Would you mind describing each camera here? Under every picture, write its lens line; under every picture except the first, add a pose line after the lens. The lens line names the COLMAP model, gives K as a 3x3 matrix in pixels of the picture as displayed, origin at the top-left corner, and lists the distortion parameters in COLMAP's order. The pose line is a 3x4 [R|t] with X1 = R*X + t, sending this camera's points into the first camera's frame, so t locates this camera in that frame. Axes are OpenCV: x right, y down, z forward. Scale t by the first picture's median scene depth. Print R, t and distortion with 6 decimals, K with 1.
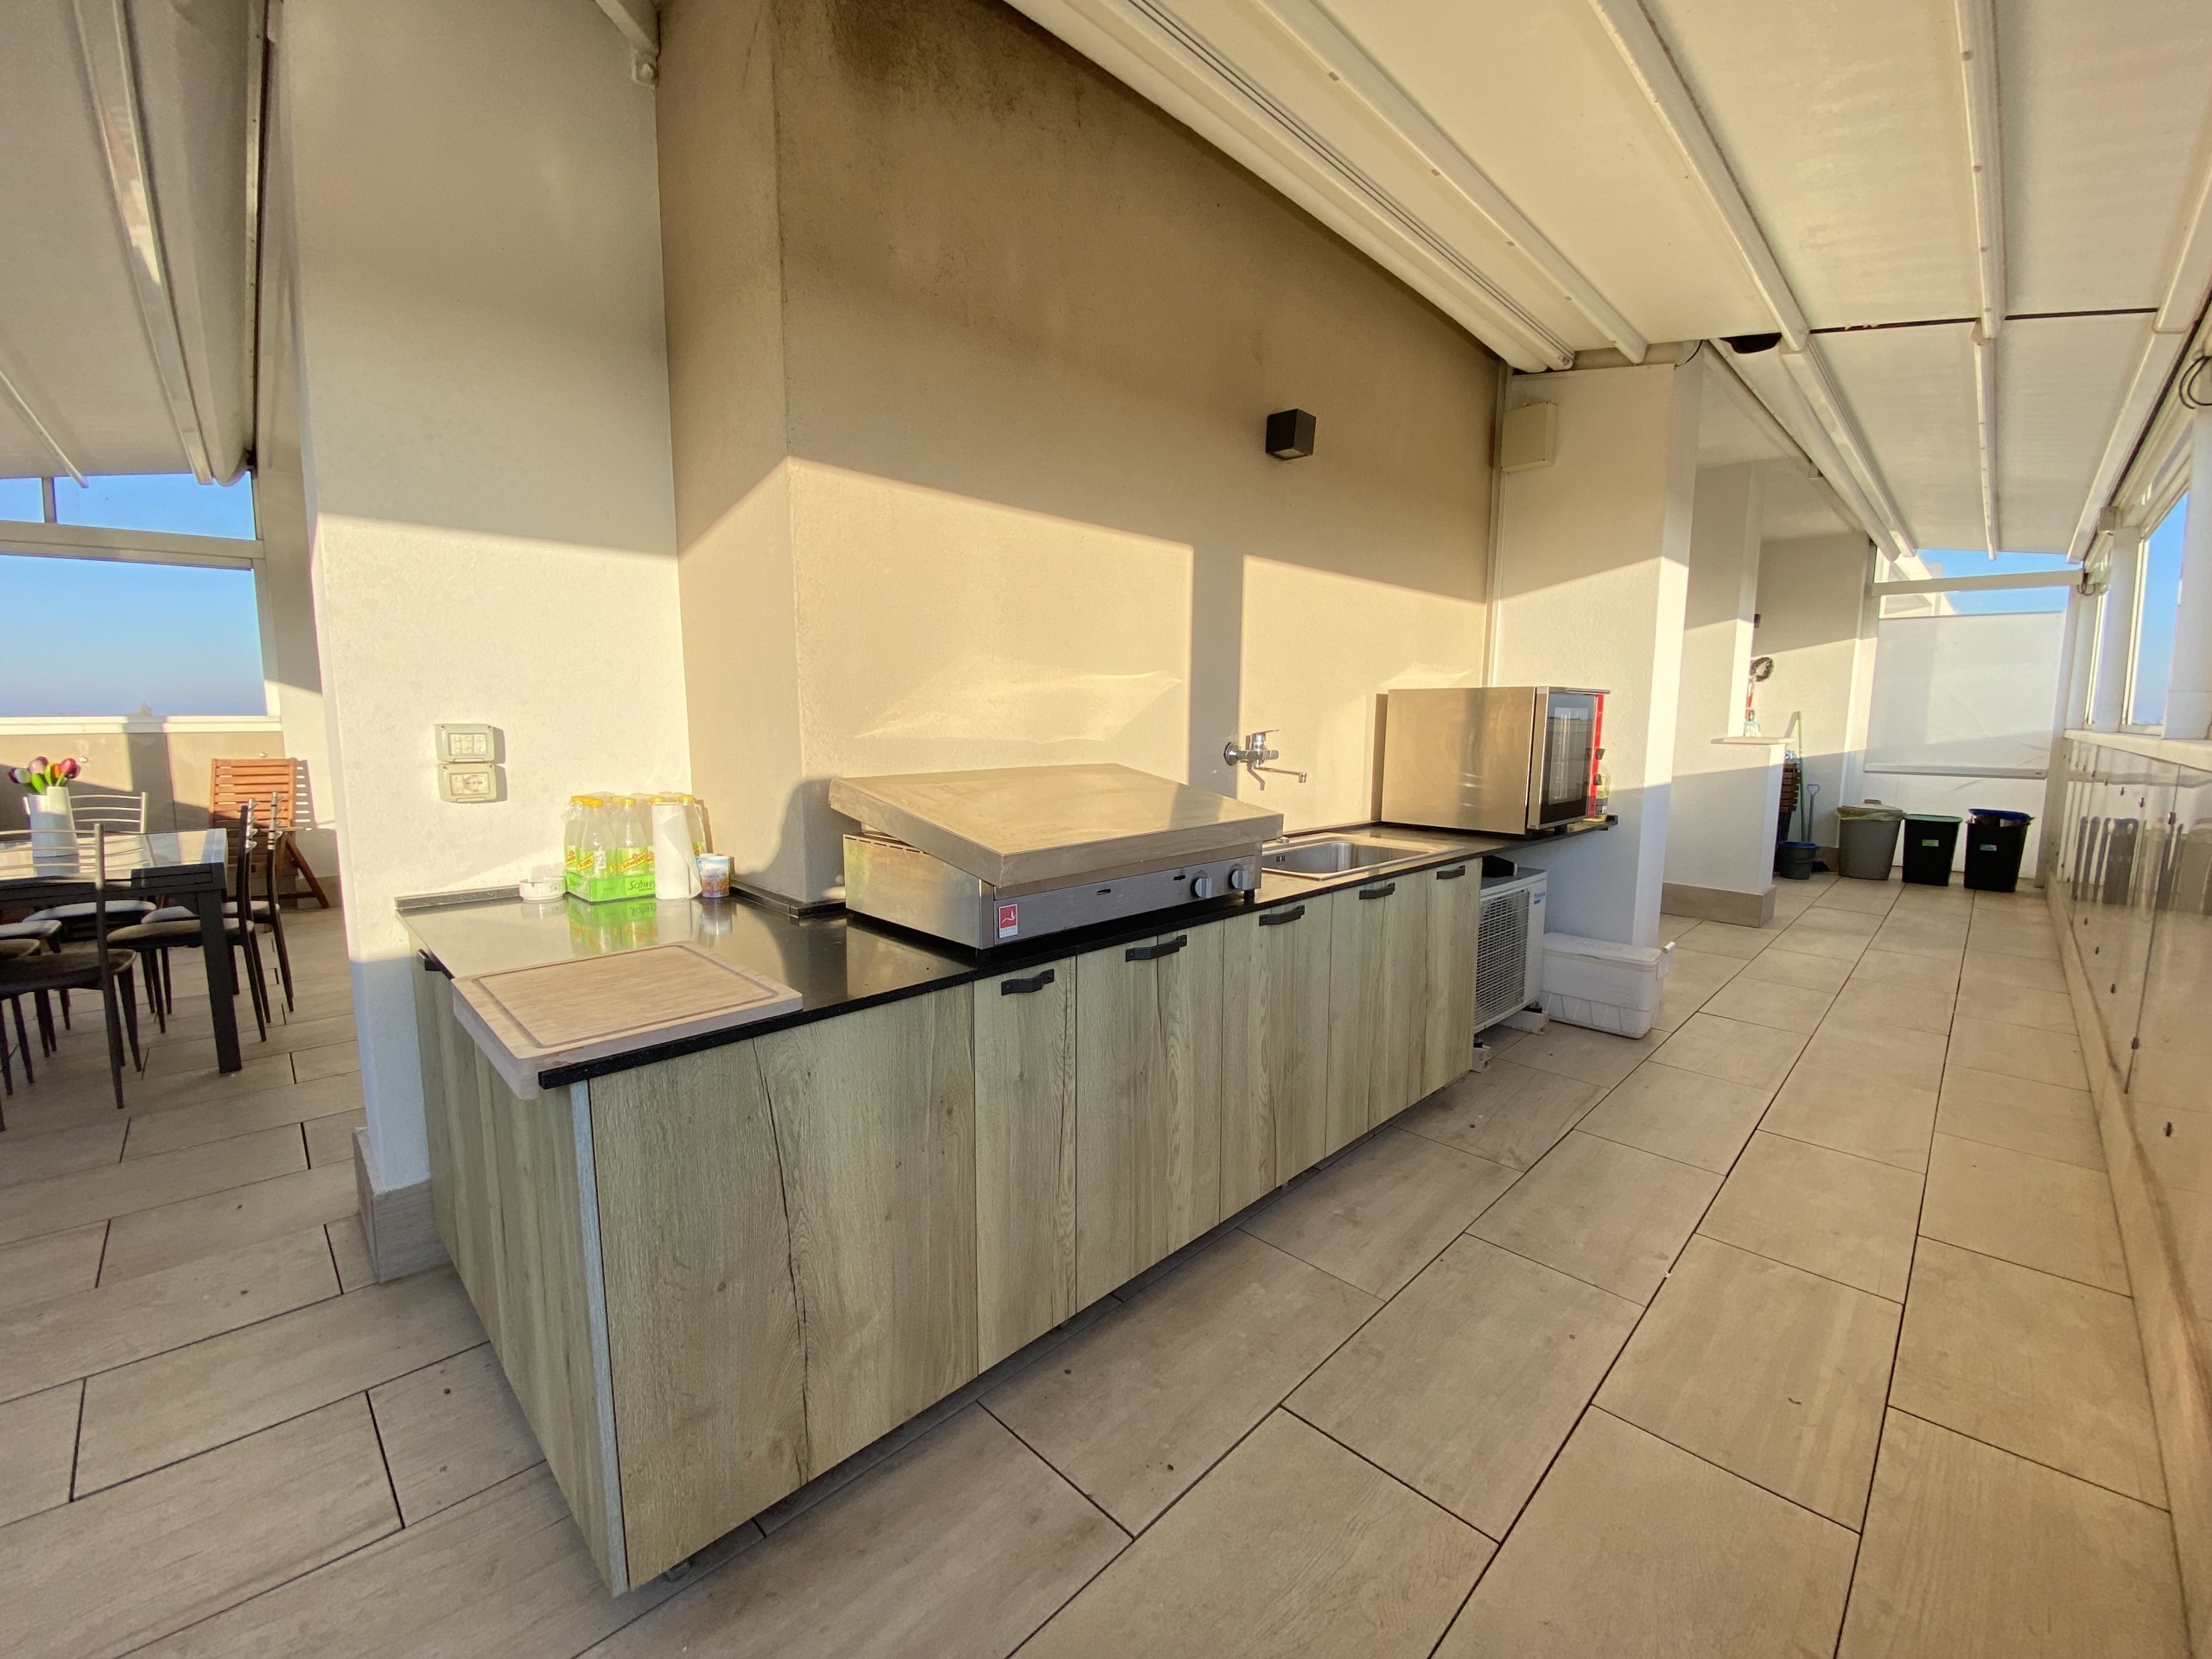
lens RADIAL K [[899.3, 0, 1092.6], [0, 899.3, 838.0], [0, 0, 1]] dist [-0.000590, -0.012232]
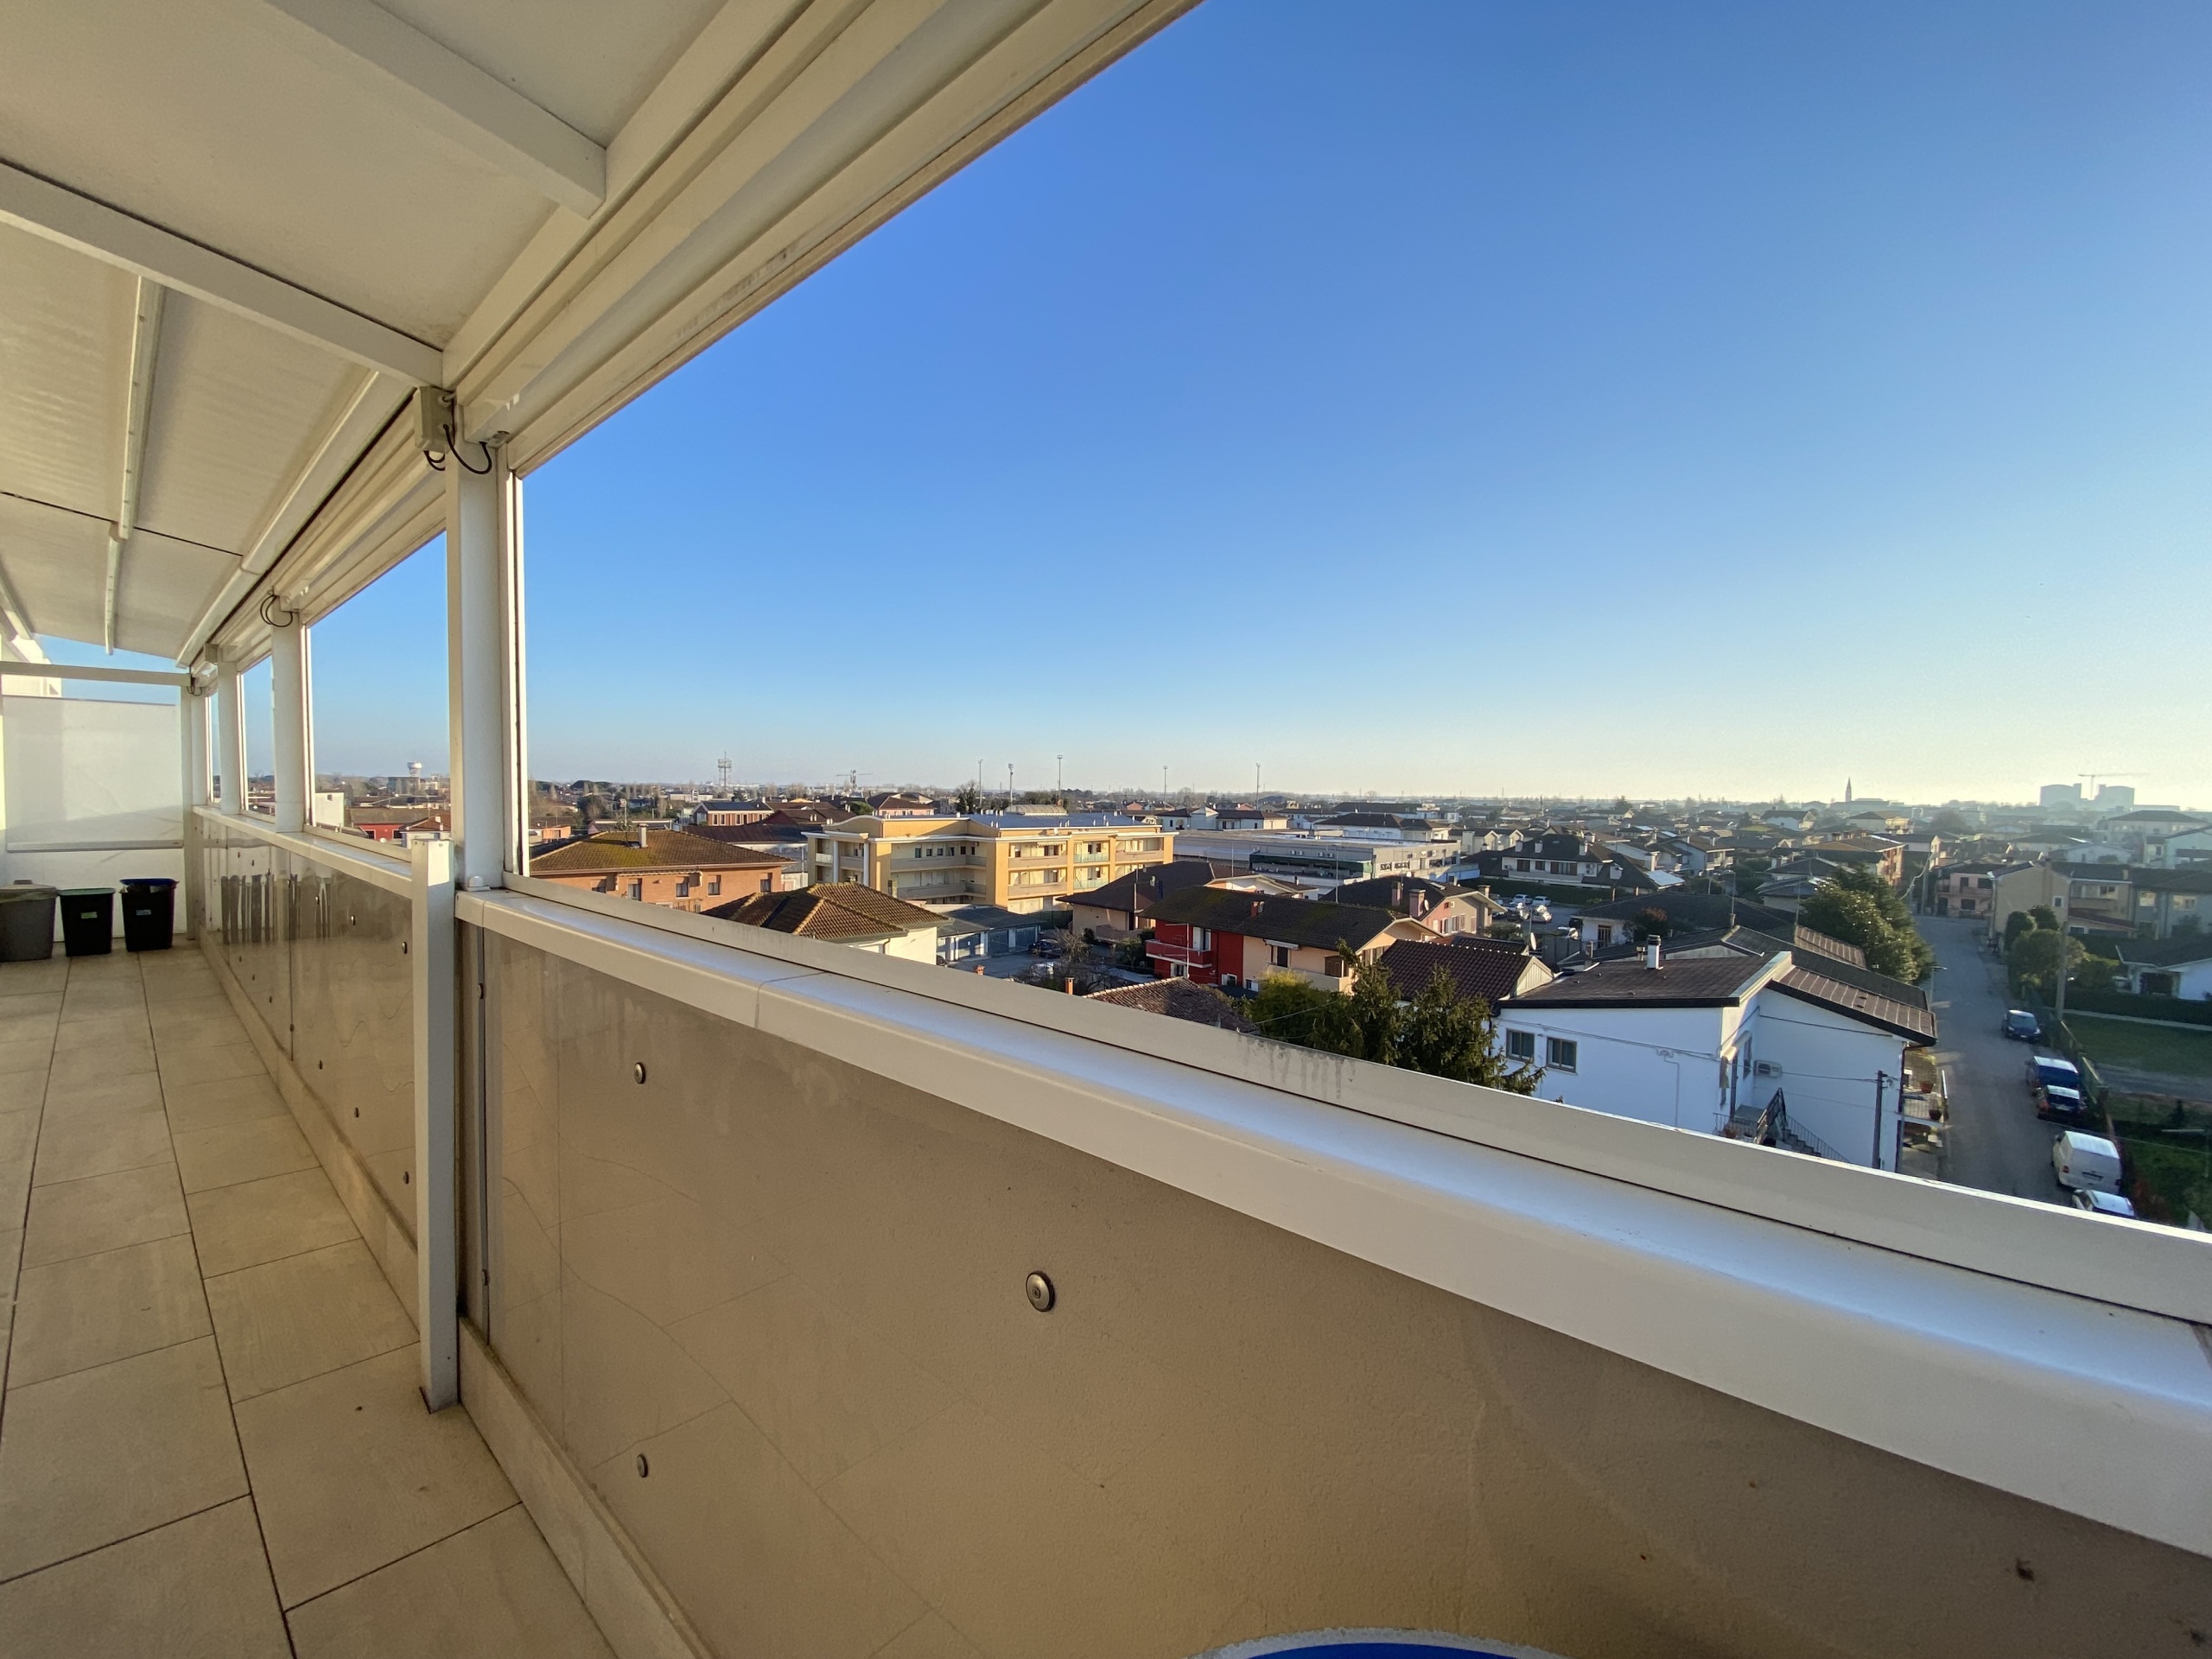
lens RADIAL K [[899.3, 0, 1101.1], [0, 899.3, 827.9], [0, 0, 1]] dist [-0.000590, -0.012232]
pose [[-0.067373, -0.041771, 0.996853, -0.252522], [0.113120, 0.992361, 0.049229, -0.018558], [-0.991294, 0.116081, -0.062133, -0.199866]]
